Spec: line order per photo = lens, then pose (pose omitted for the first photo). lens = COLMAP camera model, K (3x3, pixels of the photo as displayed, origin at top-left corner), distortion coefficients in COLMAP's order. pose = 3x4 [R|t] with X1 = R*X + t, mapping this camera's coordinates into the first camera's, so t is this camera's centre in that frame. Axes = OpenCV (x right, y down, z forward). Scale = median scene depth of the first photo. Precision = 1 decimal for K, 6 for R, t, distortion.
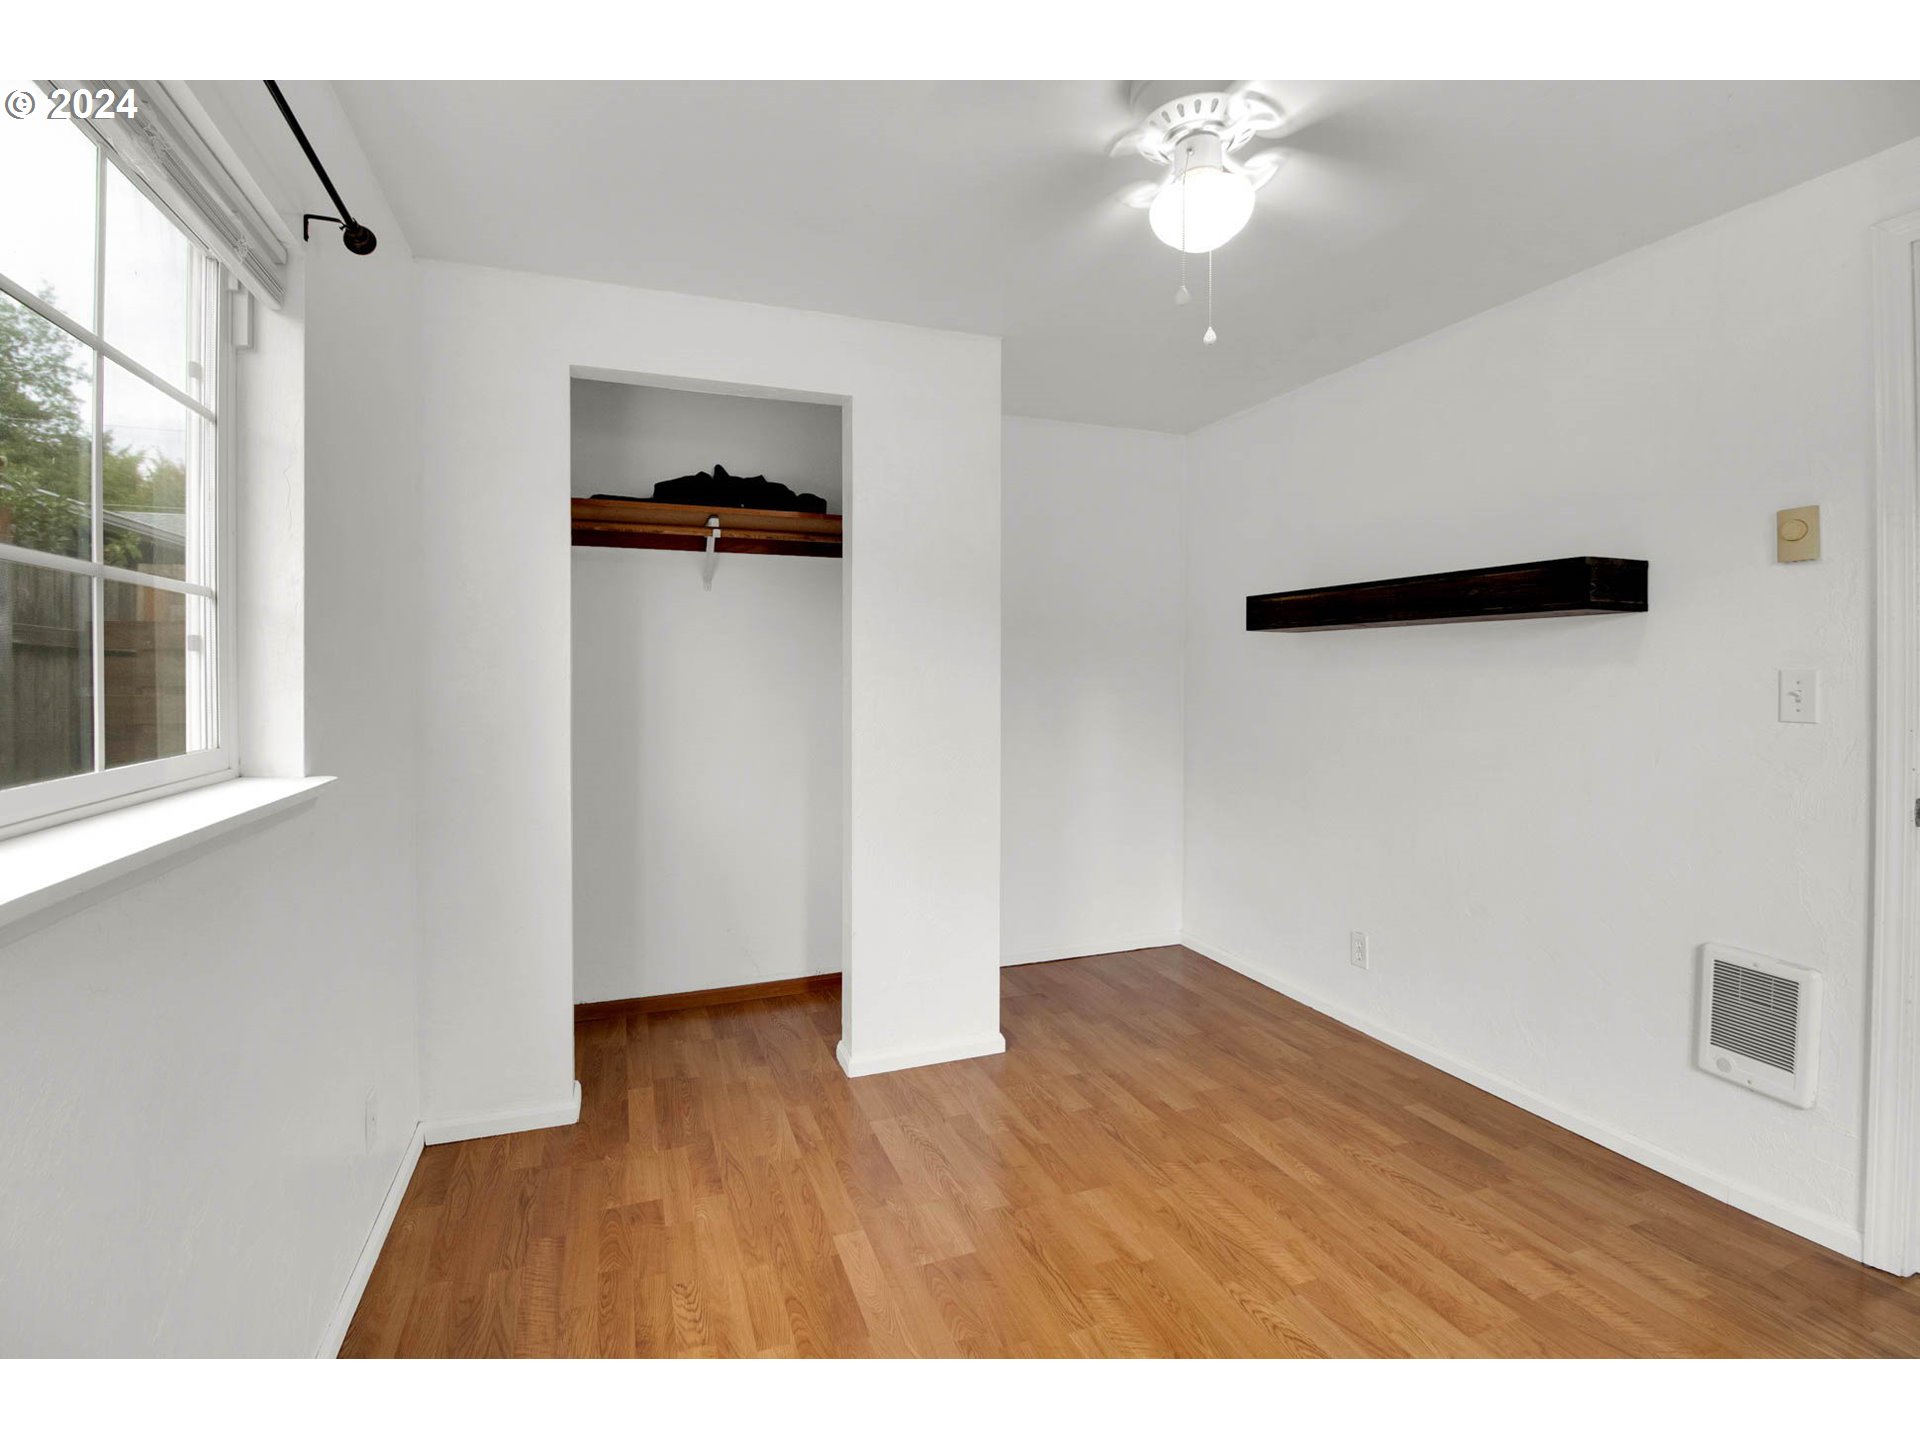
lens RADIAL K [[895.9, 0, 947.0], [0, 895.9, 678.0], [0, 0, 1]] dist [0.001625, -0.011106]
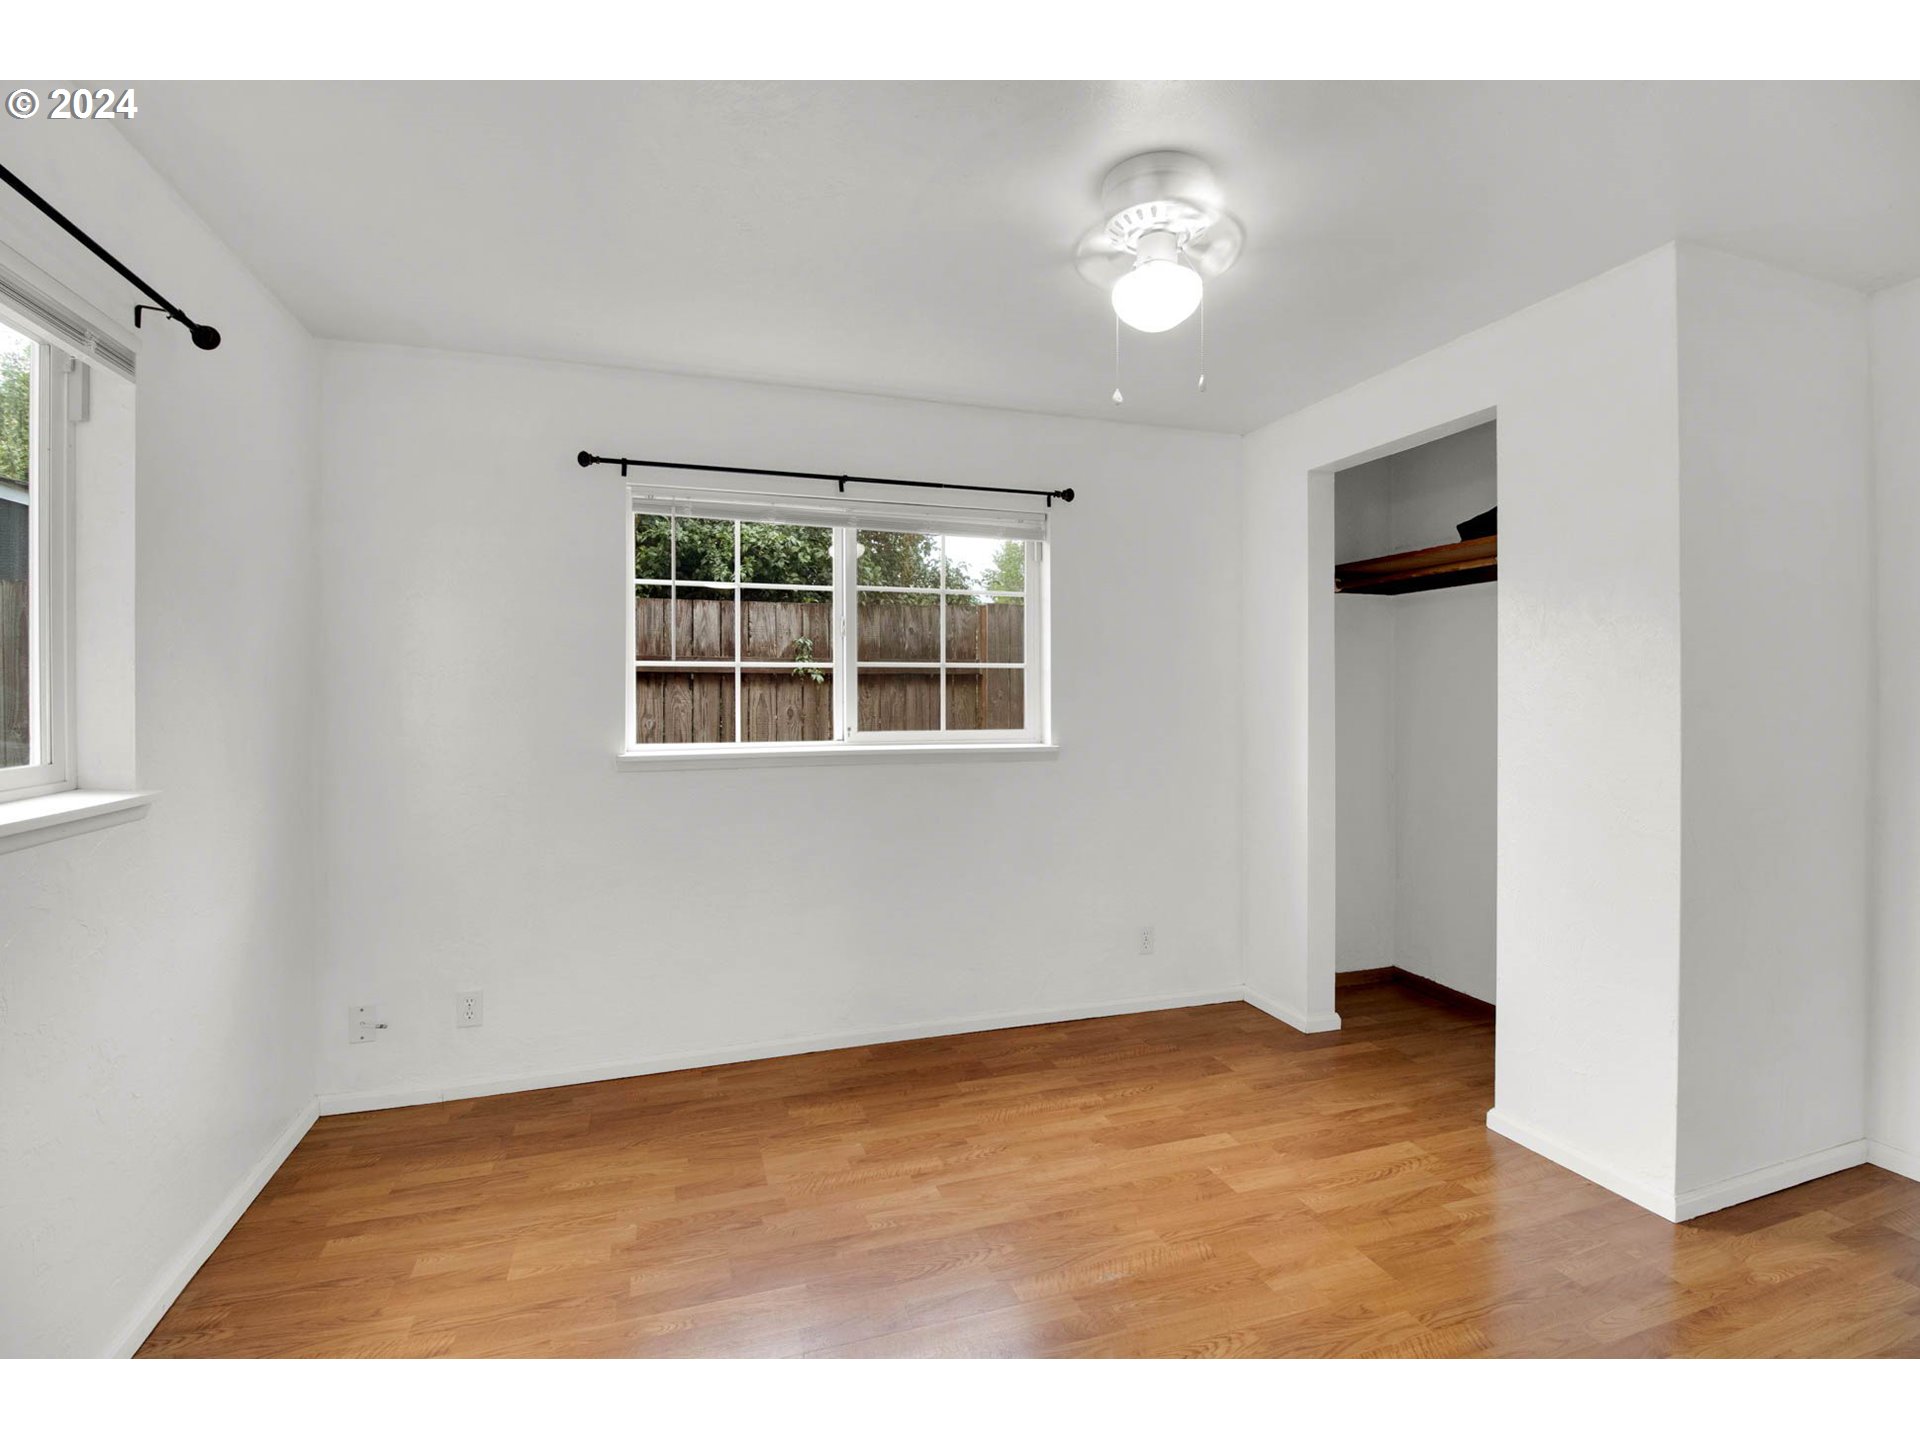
lens RADIAL K [[901.2, 0, 960.7], [0, 901.2, 695.5], [0, 0, 1]] dist [-0.000383, -0.014063]
pose [[-0.035253, 0.001753, -0.999377, 1.022311], [-0.007149, 0.999972, 0.002006, -0.010380], [0.999353, 0.007216, -0.035239, 0.562454]]
